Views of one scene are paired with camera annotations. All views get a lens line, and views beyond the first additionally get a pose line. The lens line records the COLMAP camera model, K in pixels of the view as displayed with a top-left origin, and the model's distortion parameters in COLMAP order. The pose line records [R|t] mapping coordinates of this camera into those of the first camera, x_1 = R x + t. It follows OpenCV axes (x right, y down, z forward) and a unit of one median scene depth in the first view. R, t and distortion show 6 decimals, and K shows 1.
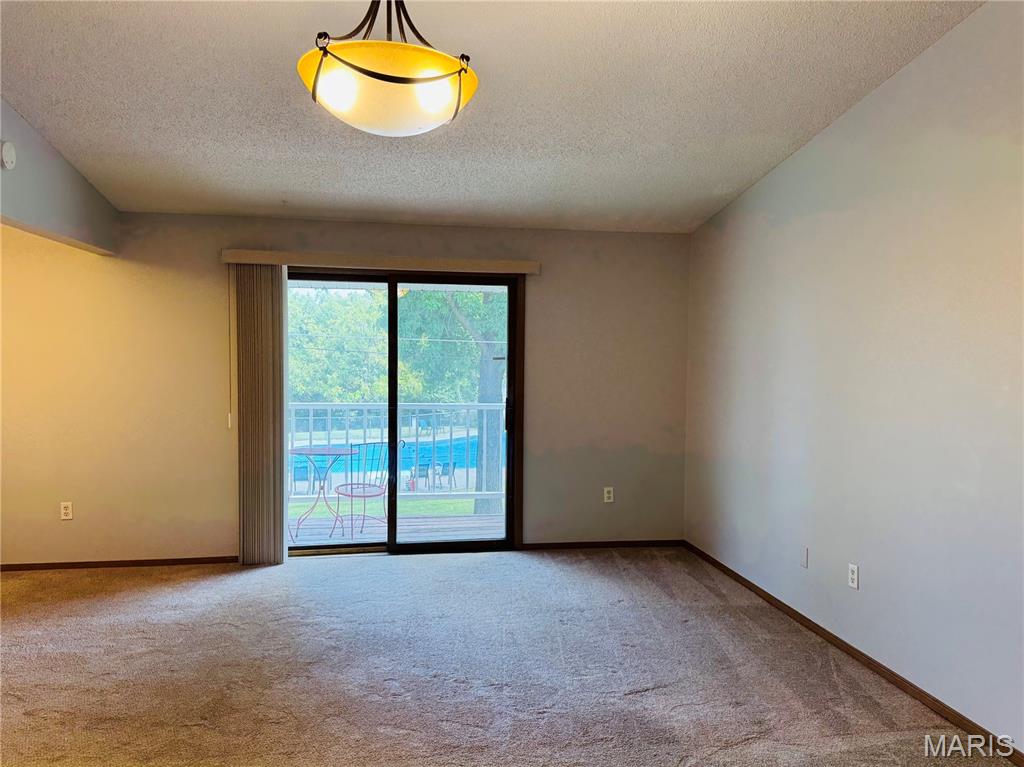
lens RADIAL K [[777.0, 0, 511.9], [0, 777.0, 405.5], [0, 0, 1]] dist [0.000747, -0.051986]
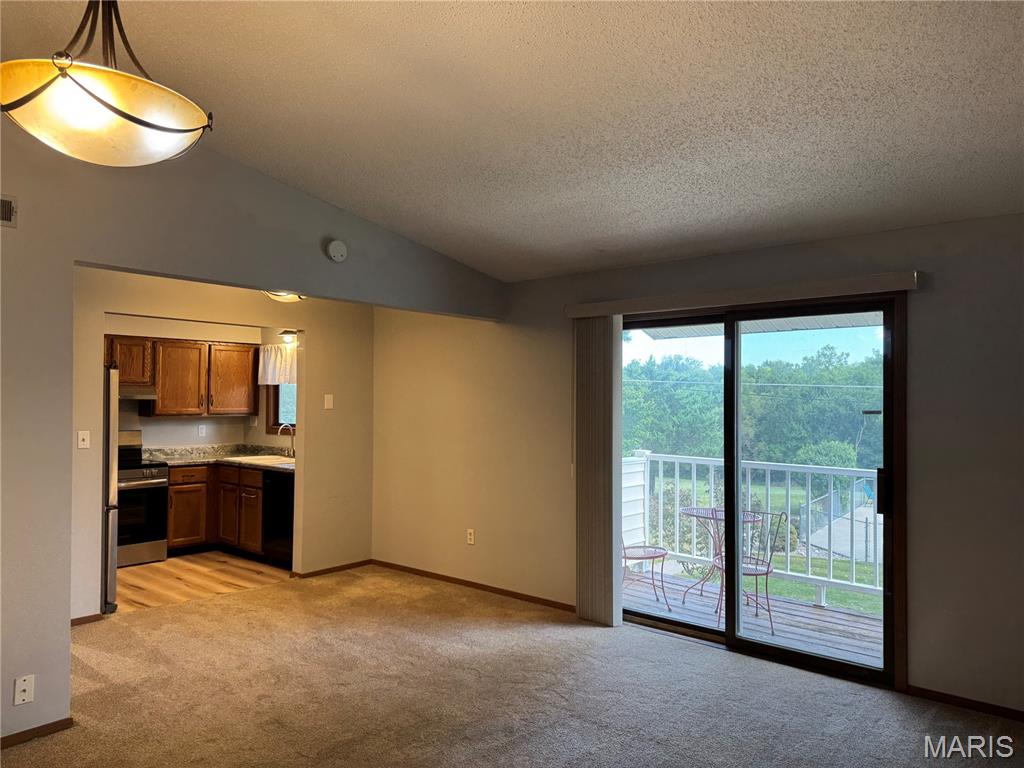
lens RADIAL K [[715.6, 0, 514.5], [0, 715.6, 386.3], [0, 0, 1]] dist [0.035891, -0.039789]
pose [[0.619159, -0.020248, -0.785004, 0.329431], [-0.055941, 0.995990, -0.069812, -0.020900], [0.783270, 0.087139, 0.615544, 0.347725]]
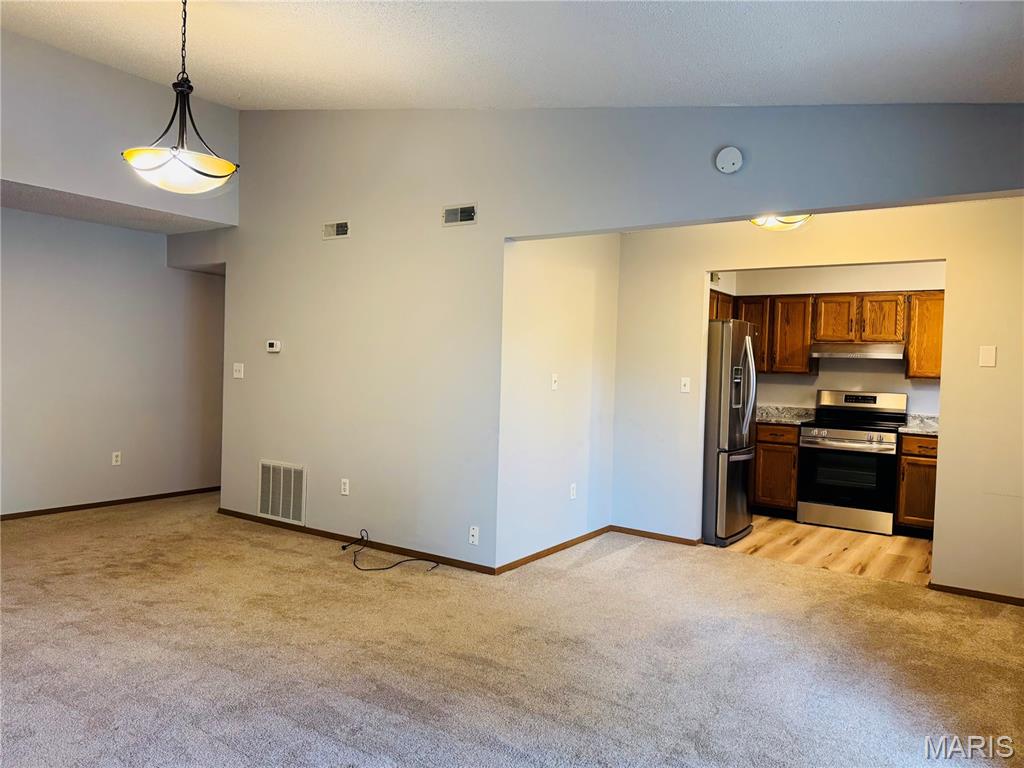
lens RADIAL K [[715.6, 0, 514.5], [0, 715.6, 386.3], [0, 0, 1]] dist [0.035891, -0.039789]
pose [[-0.720585, -0.010776, -0.693283, 0.178417], [-0.085870, 0.993569, 0.073808, -0.040675], [0.688029, 0.112717, -0.716876, 1.069238]]
